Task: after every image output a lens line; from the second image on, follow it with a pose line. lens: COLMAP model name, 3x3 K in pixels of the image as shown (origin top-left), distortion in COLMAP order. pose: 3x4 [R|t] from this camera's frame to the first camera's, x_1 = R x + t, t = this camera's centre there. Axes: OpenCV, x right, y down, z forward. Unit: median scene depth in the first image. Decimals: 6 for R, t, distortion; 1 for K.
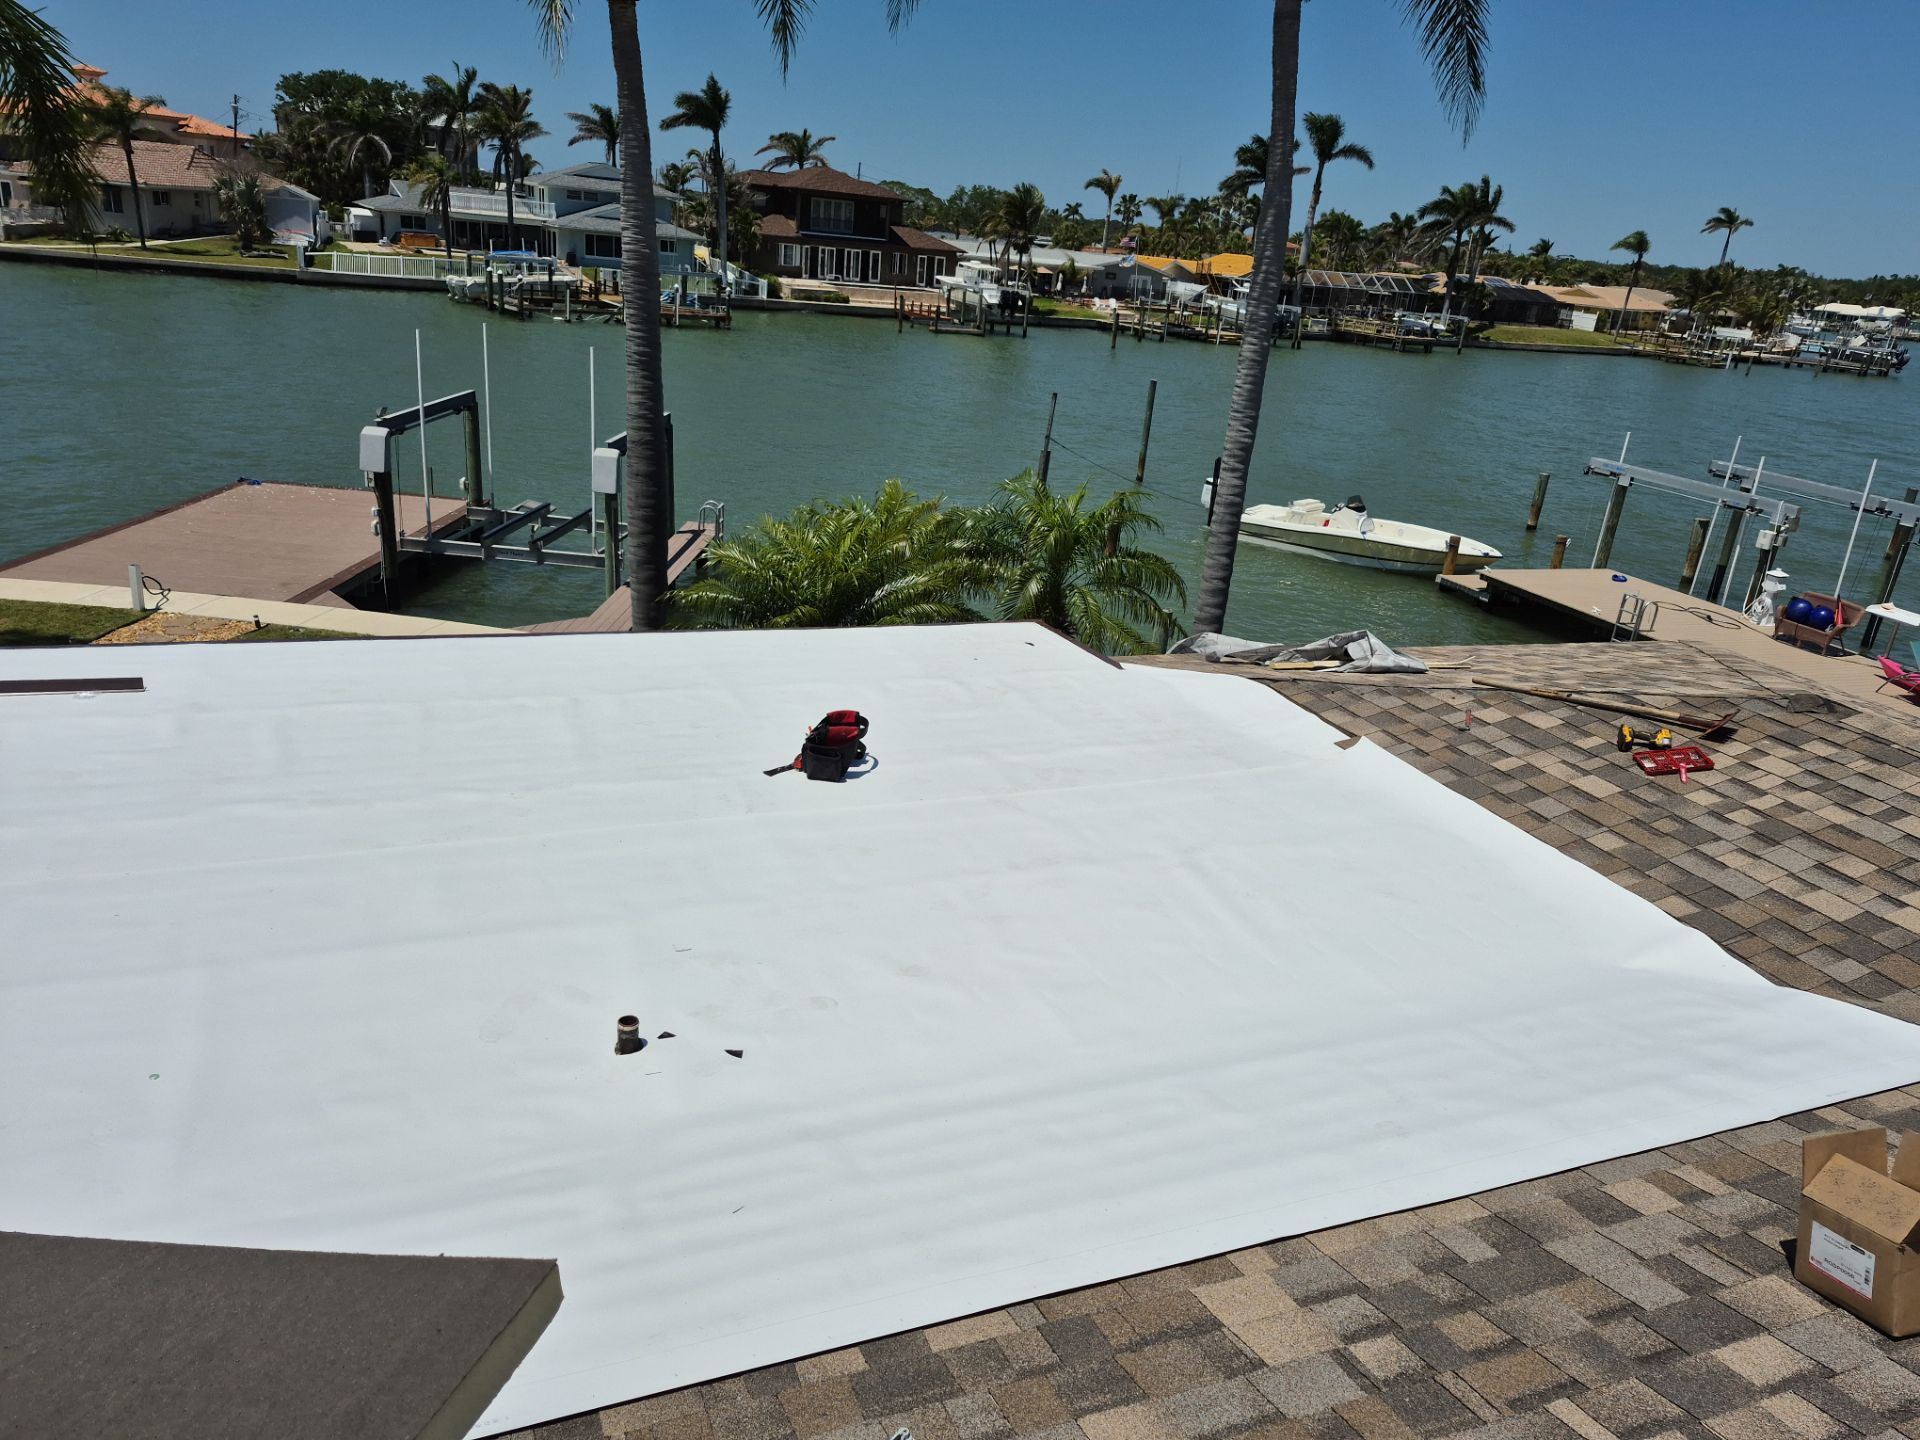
lens RADIAL K [[1335.3, 0, 959.8], [0, 1335.3, 746.1], [0, 0, 1]] dist [0.065846, -0.073069]
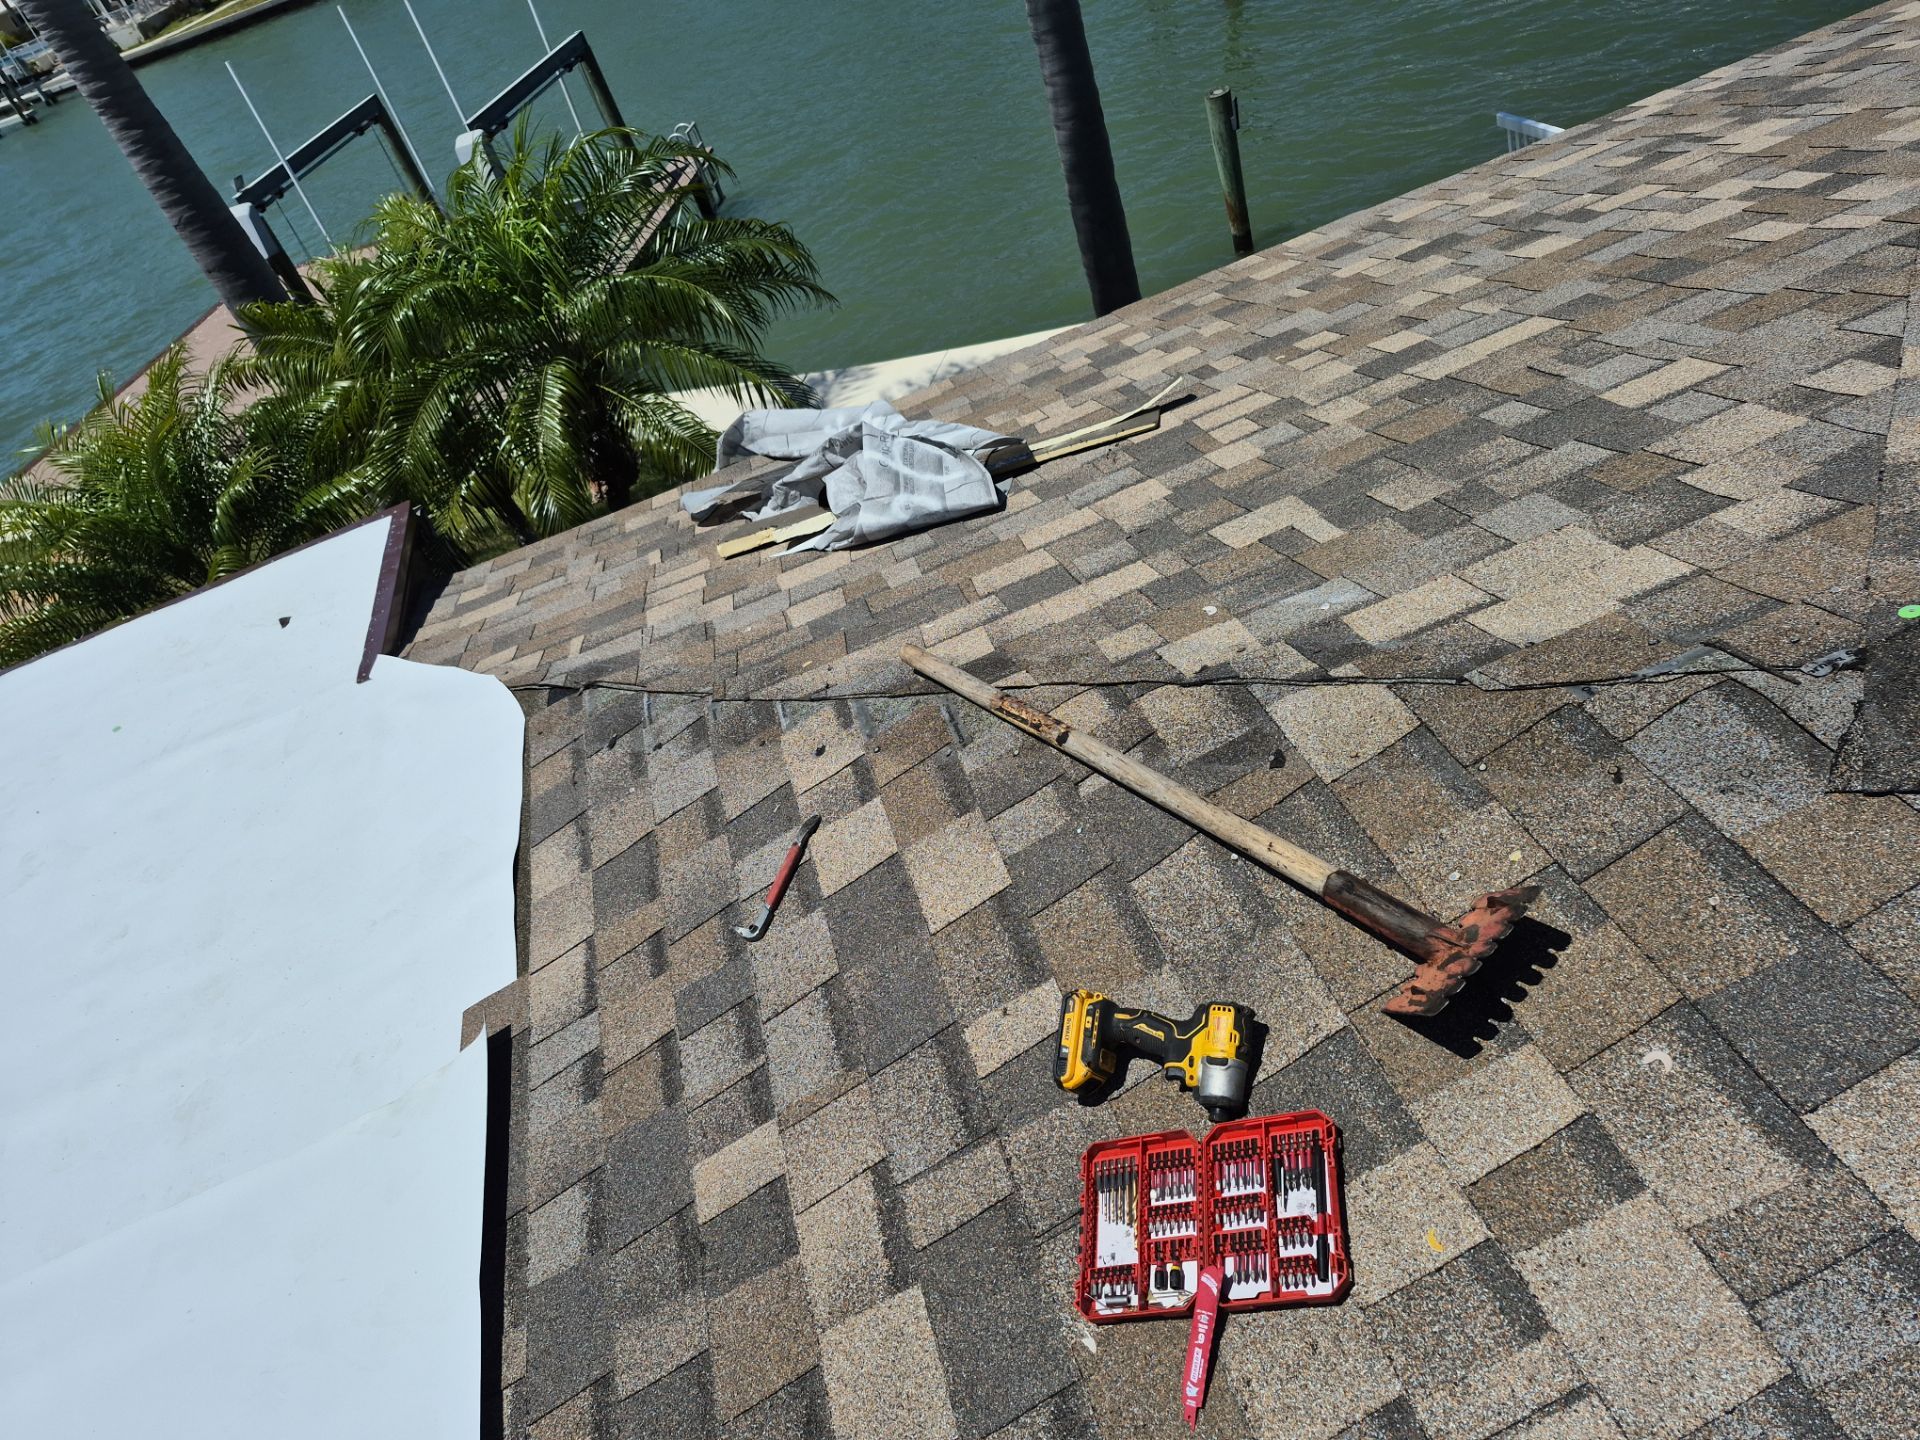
lens RADIAL K [[1330.0, 0, 960.0], [0, 1330.0, 720.0], [0, 0, 1]] dist [0.078130, -0.074564]
pose [[0.922585, -0.209781, -0.323772, 0.137699], [0.305725, 0.909425, 0.281918, -0.033830], [0.235306, -0.359078, 0.903158, 0.194291]]
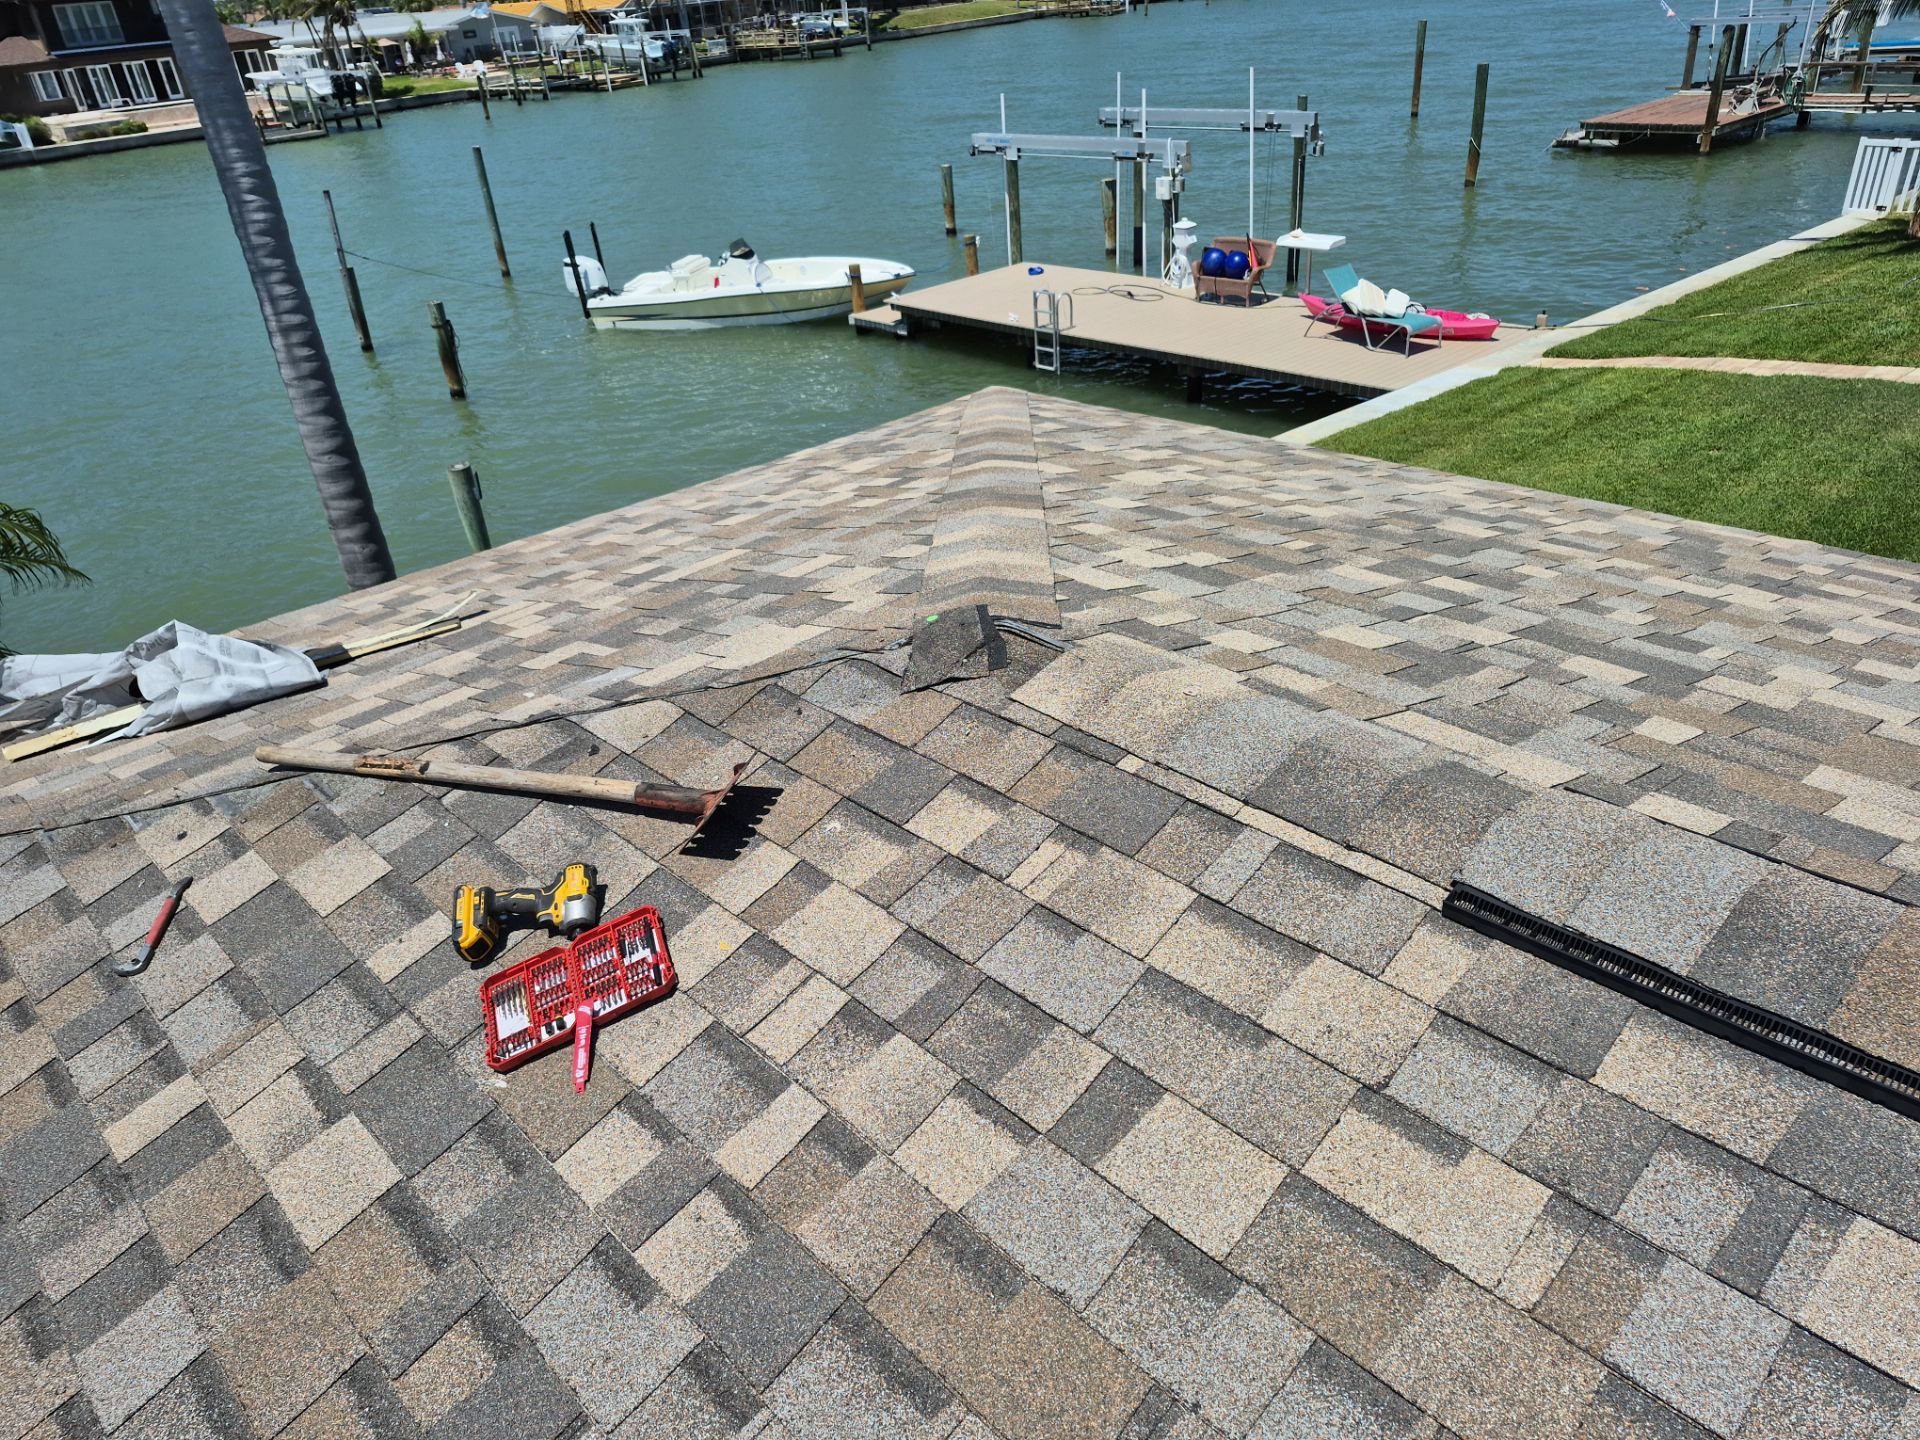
lens RADIAL K [[1330.0, 0, 960.0], [0, 1330.0, 720.0], [0, 0, 1]] dist [0.078130, -0.074564]
pose [[0.913454, -0.322239, 0.248523, 0.131028], [0.283361, 0.941989, 0.179897, -0.019760], [-0.292076, -0.093905, 0.951774, 0.157829]]
